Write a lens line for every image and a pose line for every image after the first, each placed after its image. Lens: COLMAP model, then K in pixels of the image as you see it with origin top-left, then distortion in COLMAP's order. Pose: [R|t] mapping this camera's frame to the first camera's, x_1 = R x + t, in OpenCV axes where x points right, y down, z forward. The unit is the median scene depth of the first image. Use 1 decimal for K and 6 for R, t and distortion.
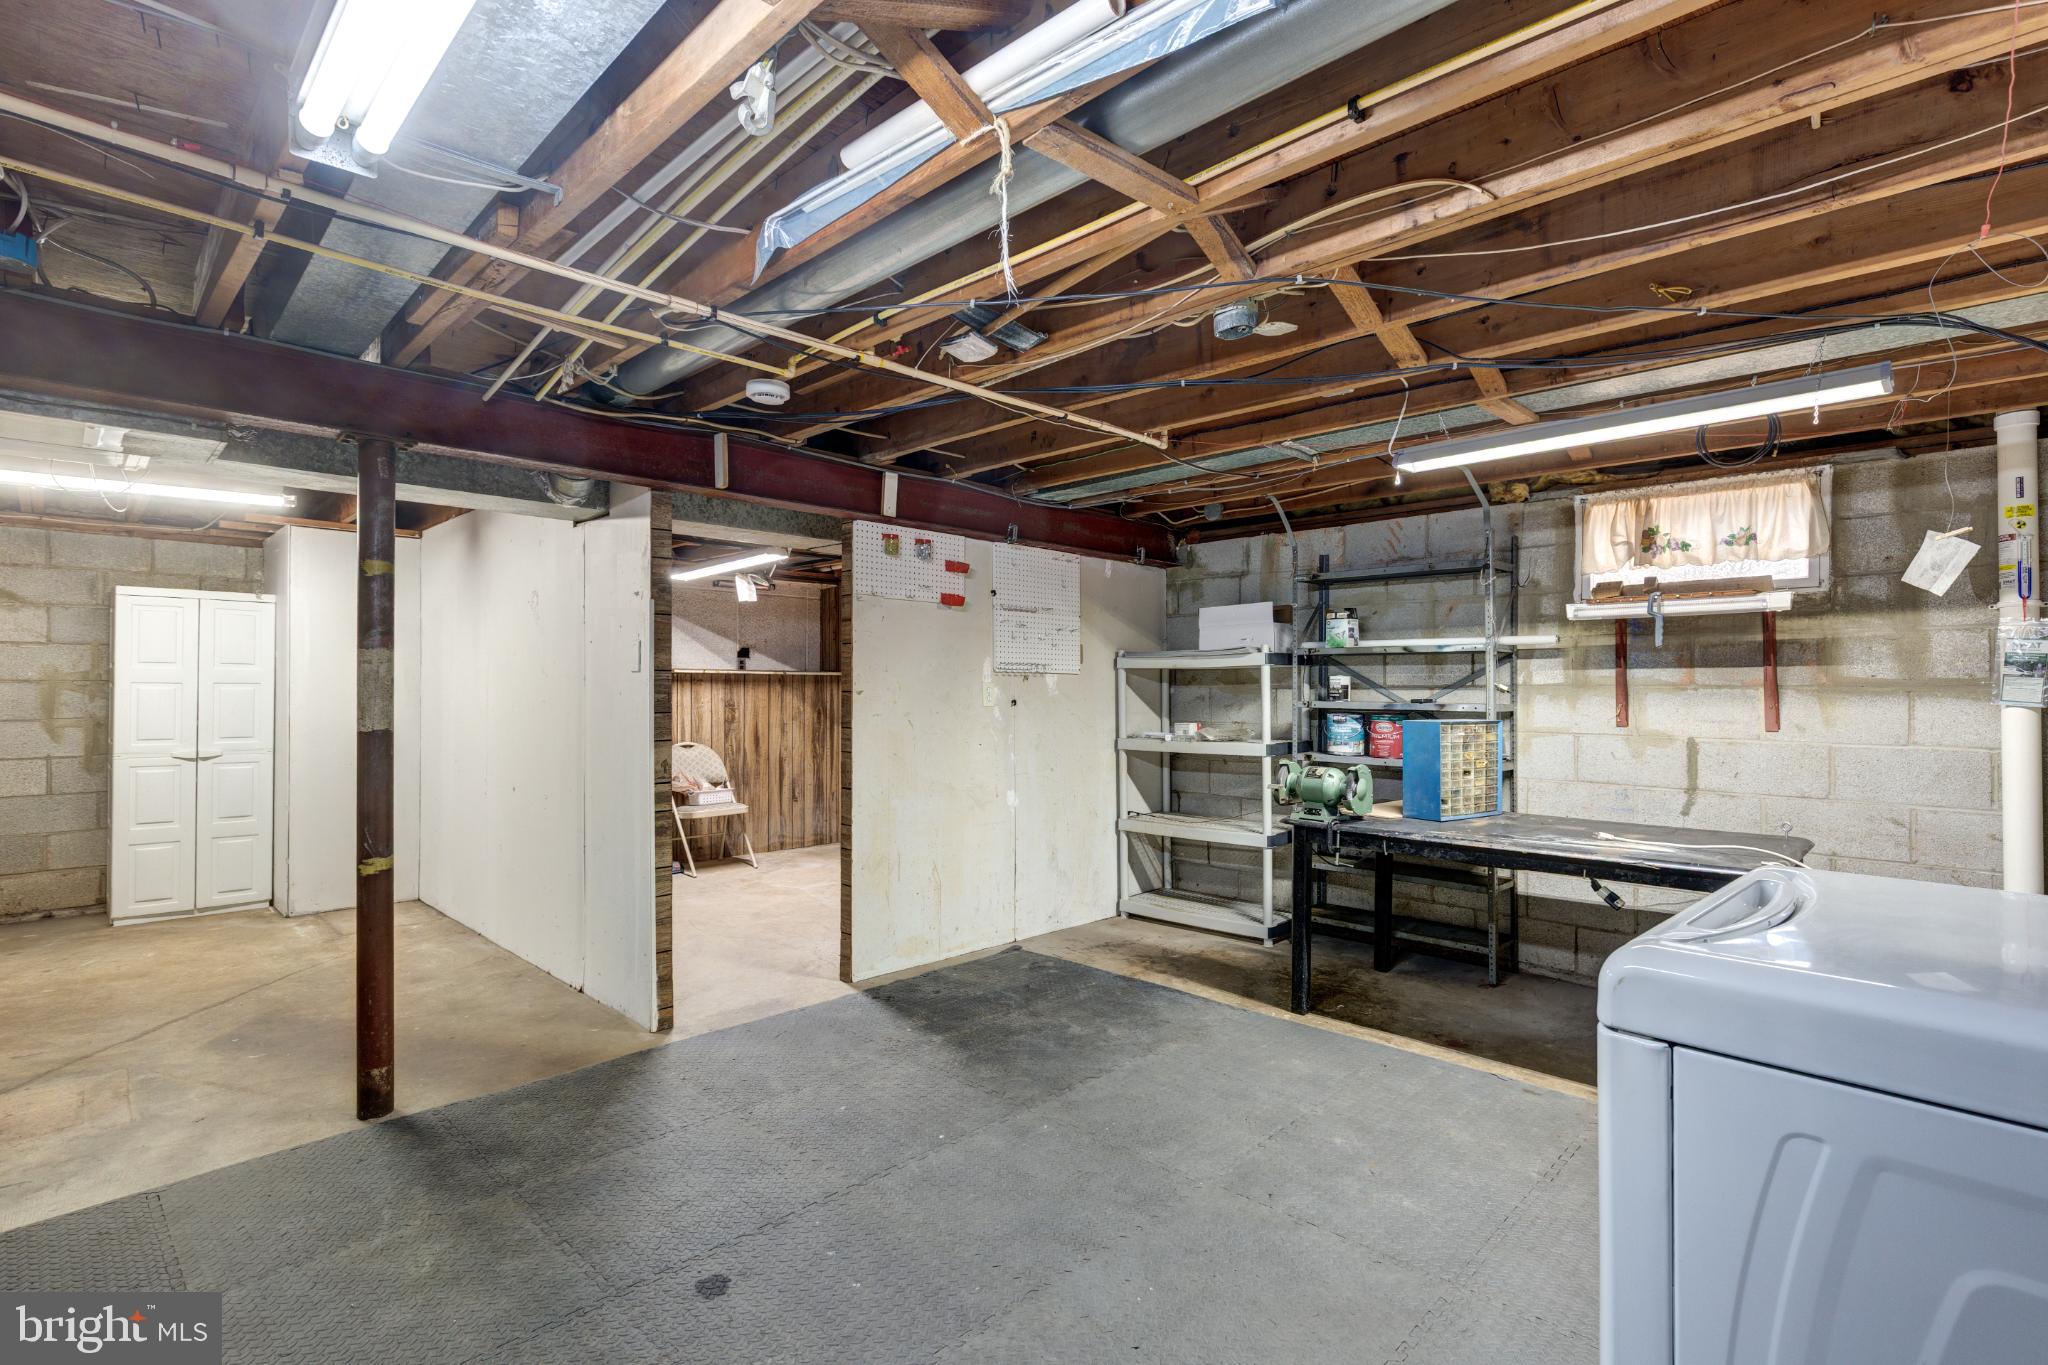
lens RADIAL K [[956.4, 0, 1017.9], [0, 956.4, 686.8], [0, 0, 1]] dist [-0.002469, -0.001803]
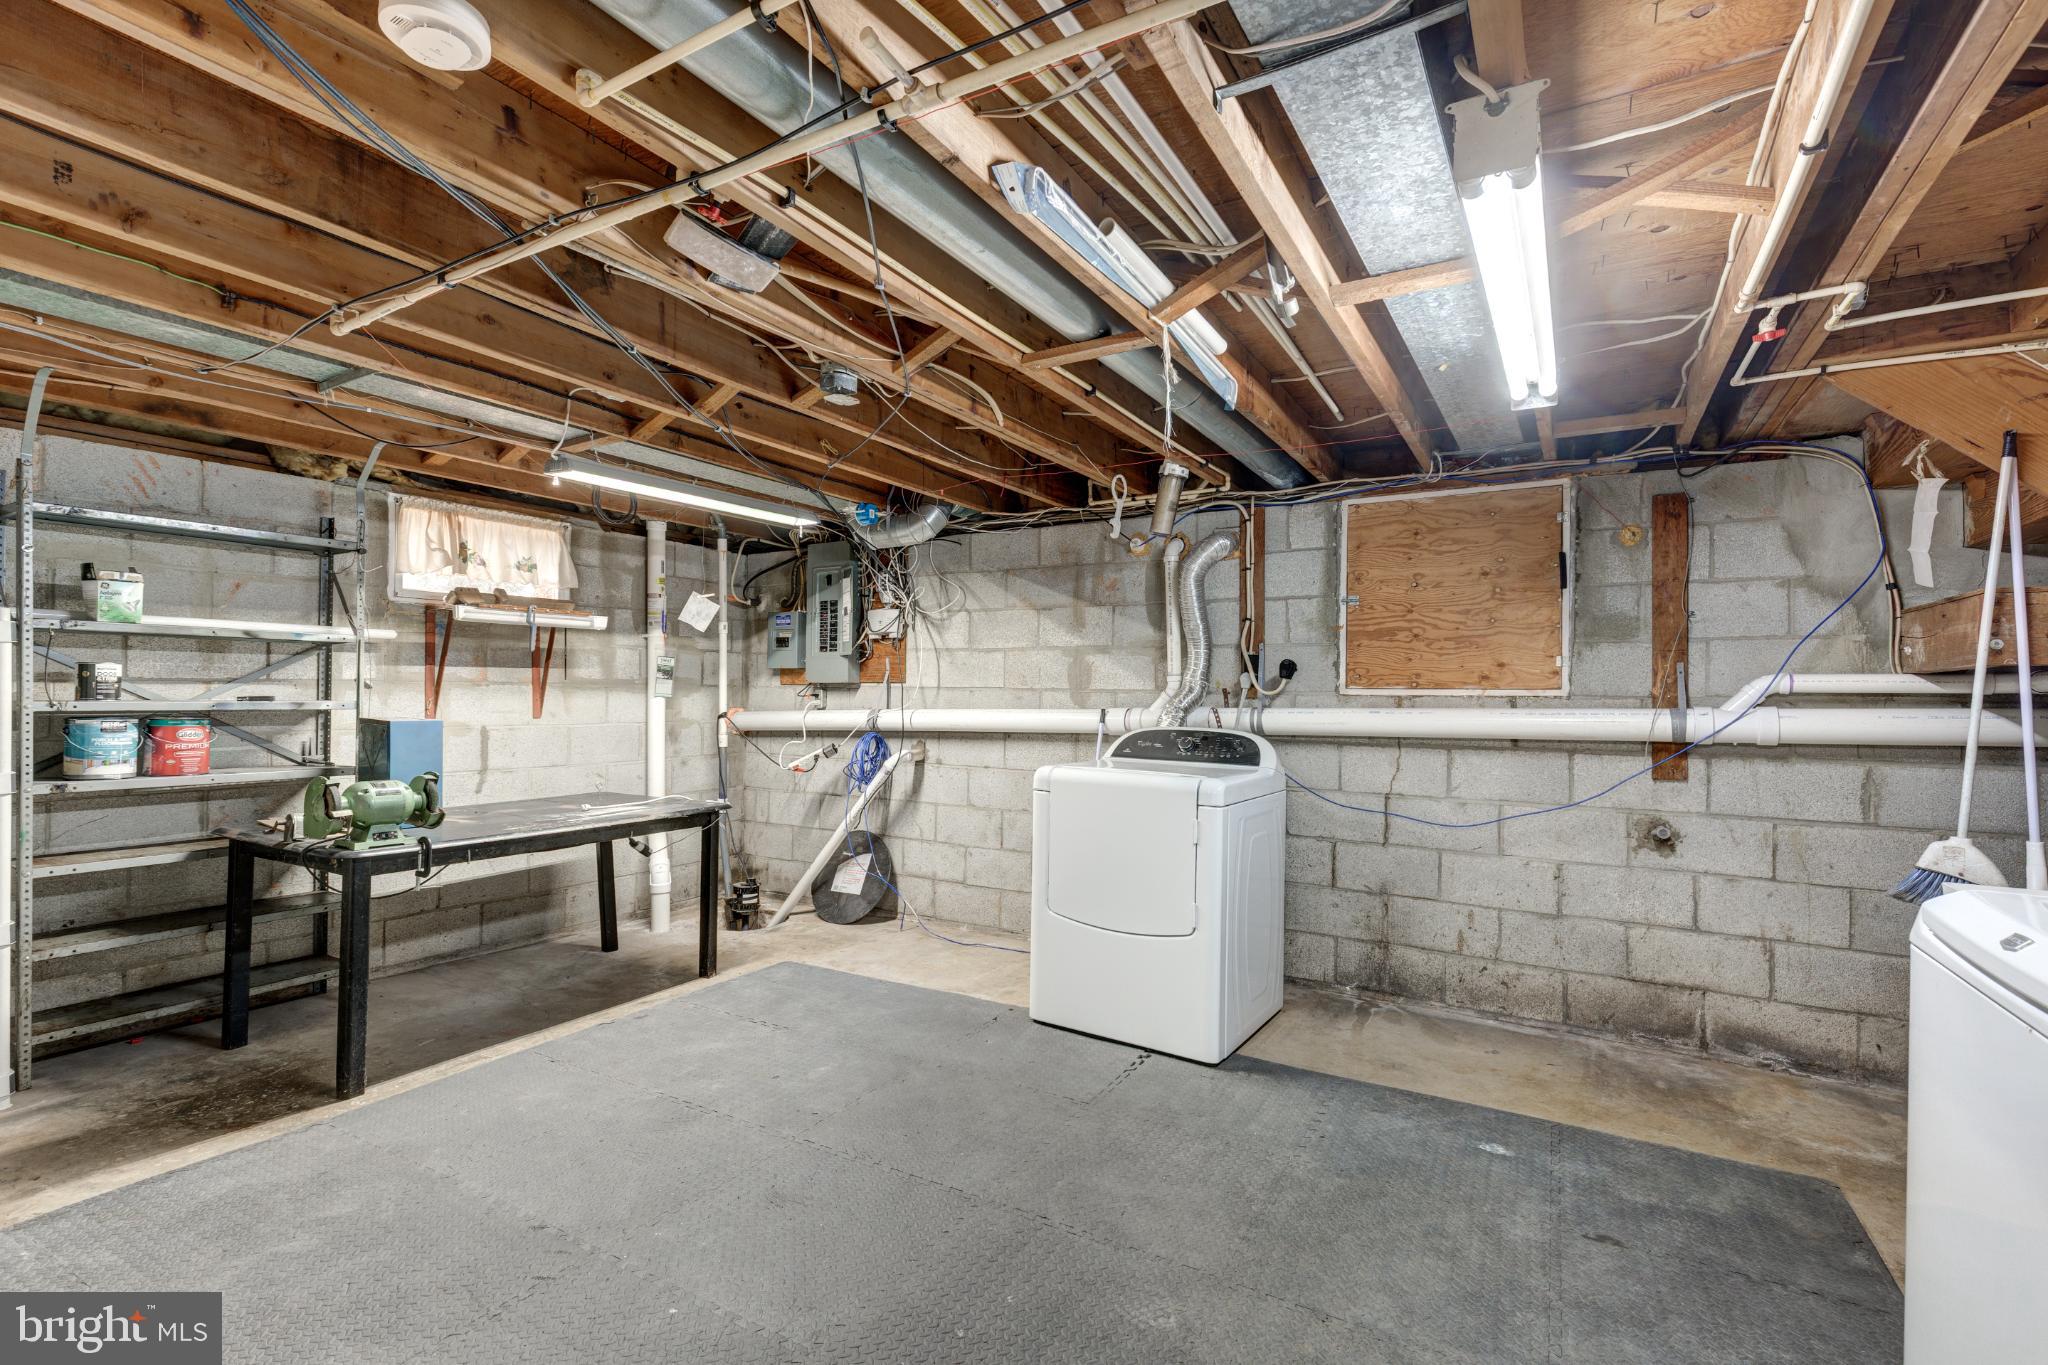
lens RADIAL K [[956.4, 0, 1011.1], [0, 956.4, 678.7], [0, 0, 1]] dist [-0.002469, -0.001803]
pose [[-0.250735, 0.006247, 0.968036, -0.598982], [-0.010740, 0.999900, -0.009235, -0.001568], [-0.967996, -0.012712, -0.250643, 0.666578]]
